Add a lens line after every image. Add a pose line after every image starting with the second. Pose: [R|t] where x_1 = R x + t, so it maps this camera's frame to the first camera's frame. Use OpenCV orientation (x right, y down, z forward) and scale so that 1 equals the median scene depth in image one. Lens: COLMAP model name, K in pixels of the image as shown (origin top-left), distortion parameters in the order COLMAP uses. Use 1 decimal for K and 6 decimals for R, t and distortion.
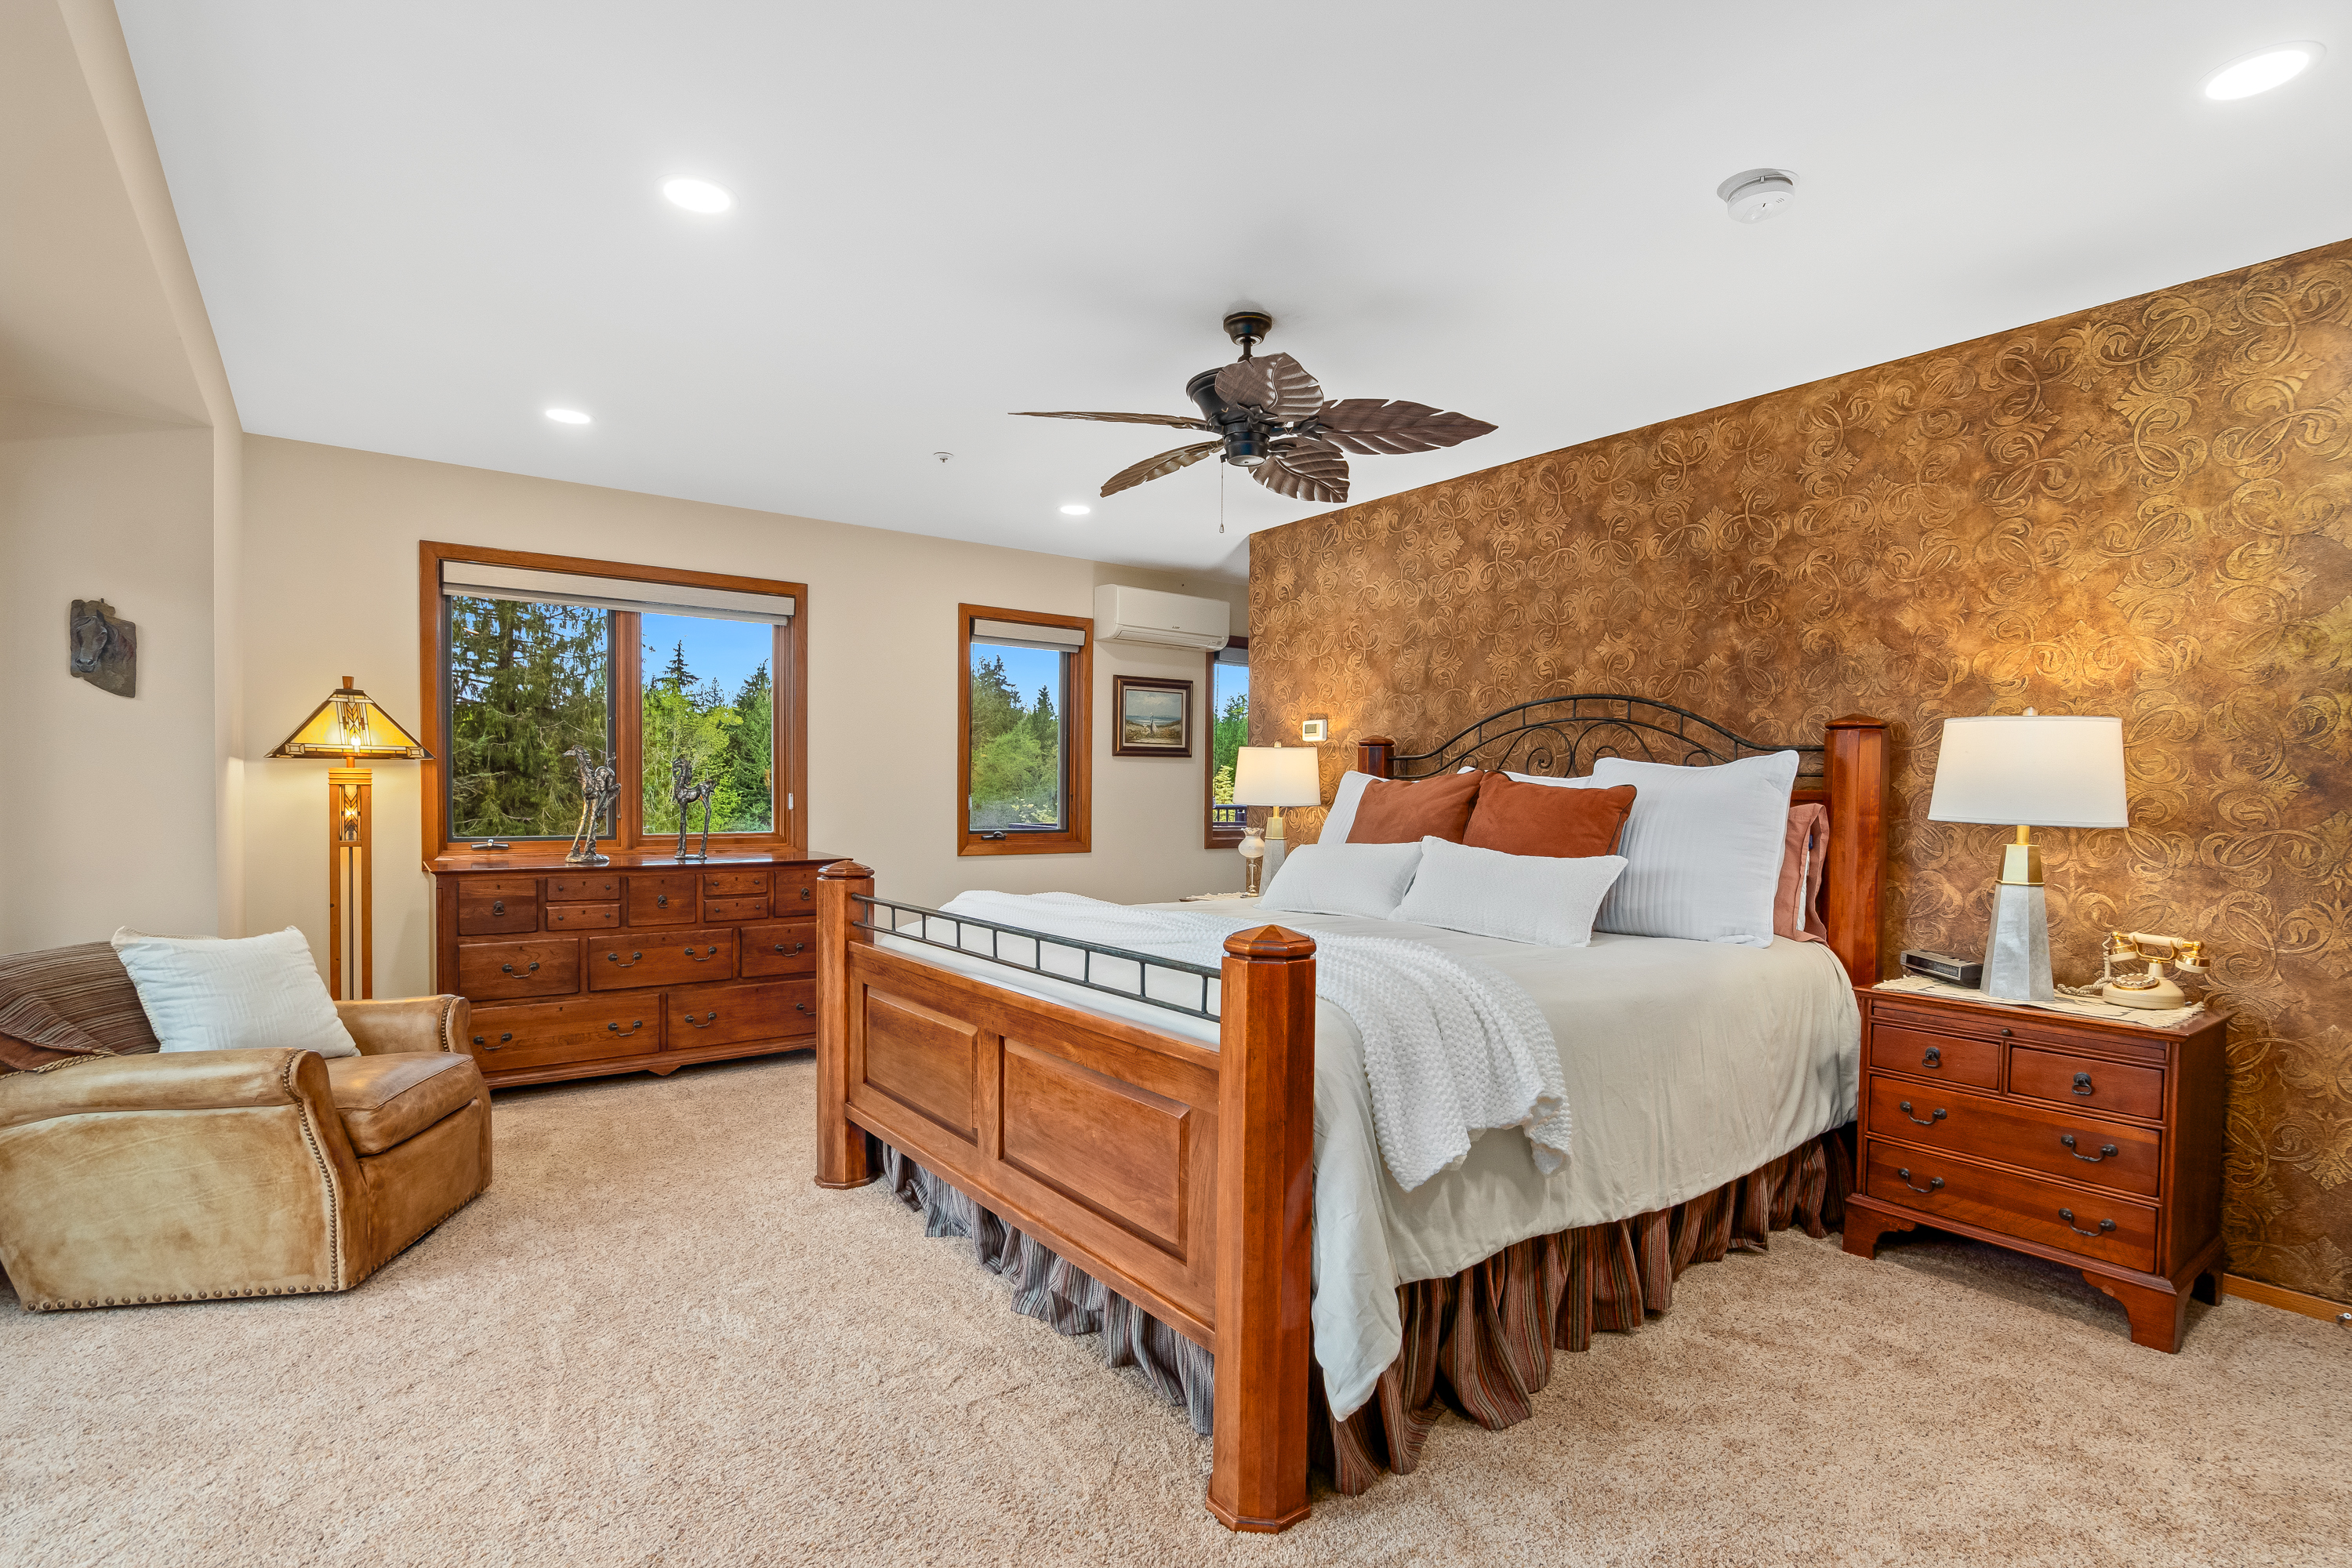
lens RADIAL K [[1157.3, 0, 1180.3], [0, 1157.3, 824.4], [0, 0, 1]] dist [-0.000763, -0.000044]
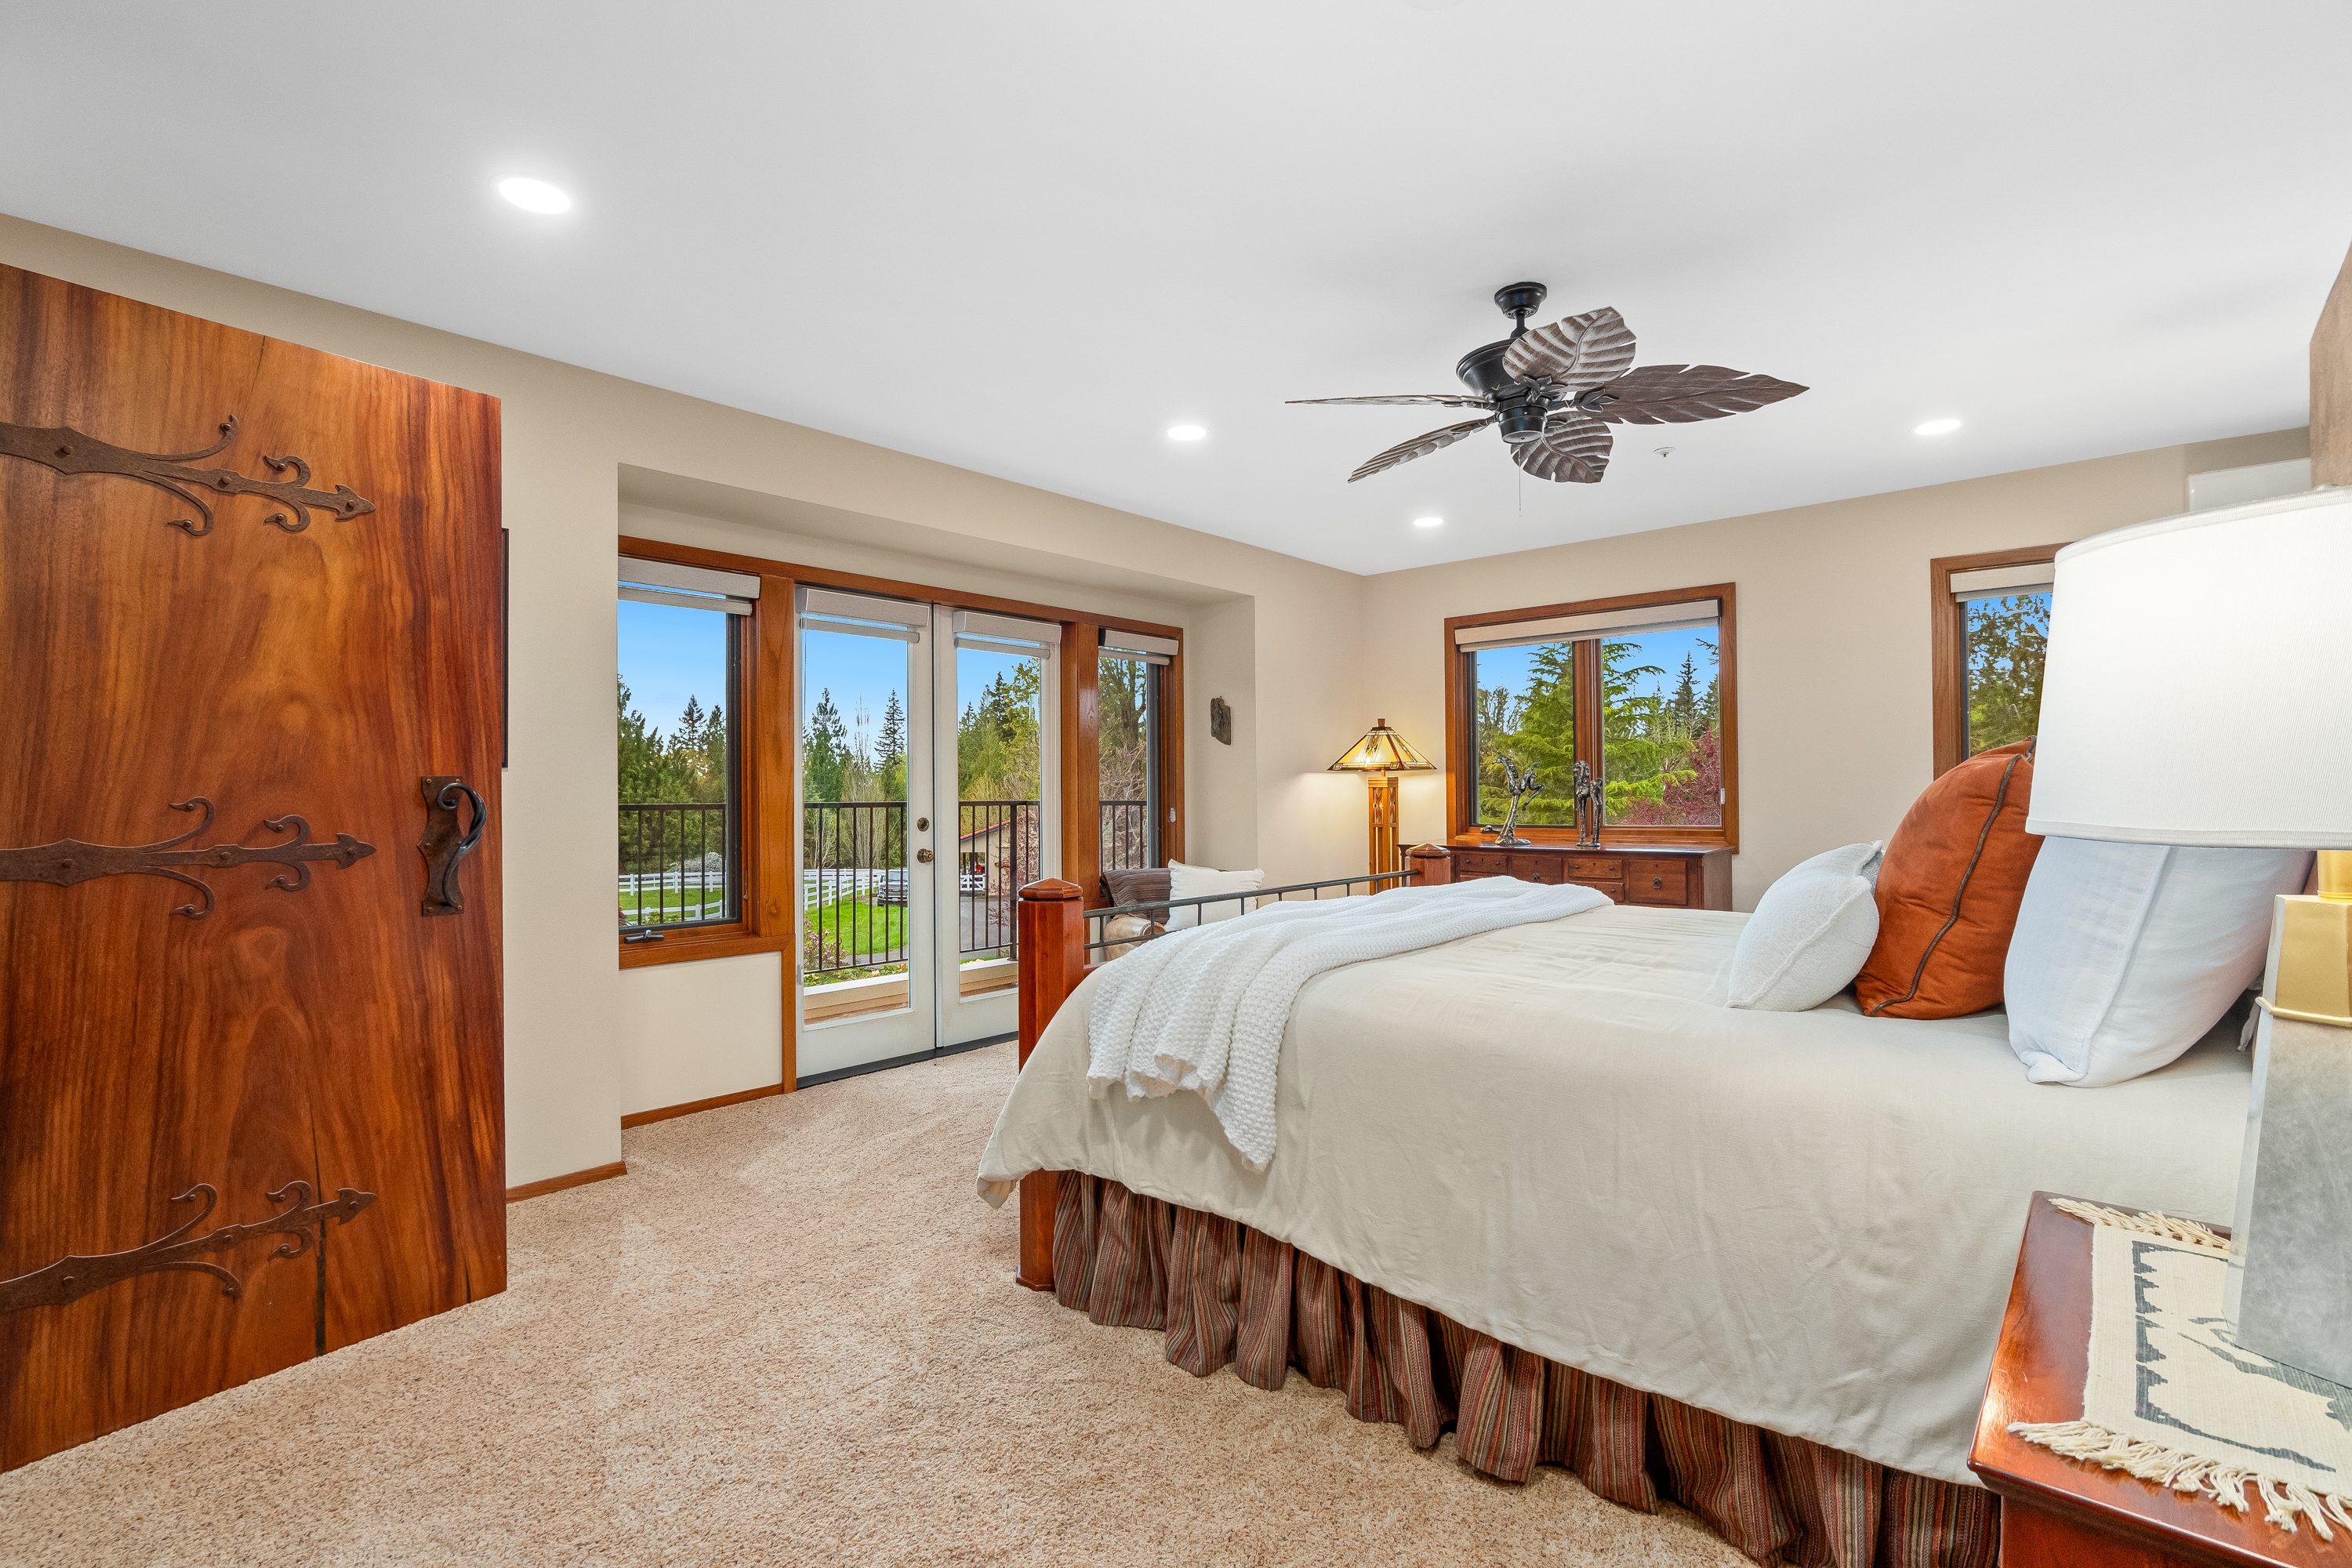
lens RADIAL K [[1092.8, 0, 1176.9], [0, 1092.8, 791.3], [0, 0, 1]] dist [-0.002825, -0.000321]
pose [[0.174633, -0.009312, -0.984590, 0.886305], [-0.021749, 0.999675, -0.013312, -0.001917], [0.984393, 0.023738, 0.174374, 0.556585]]
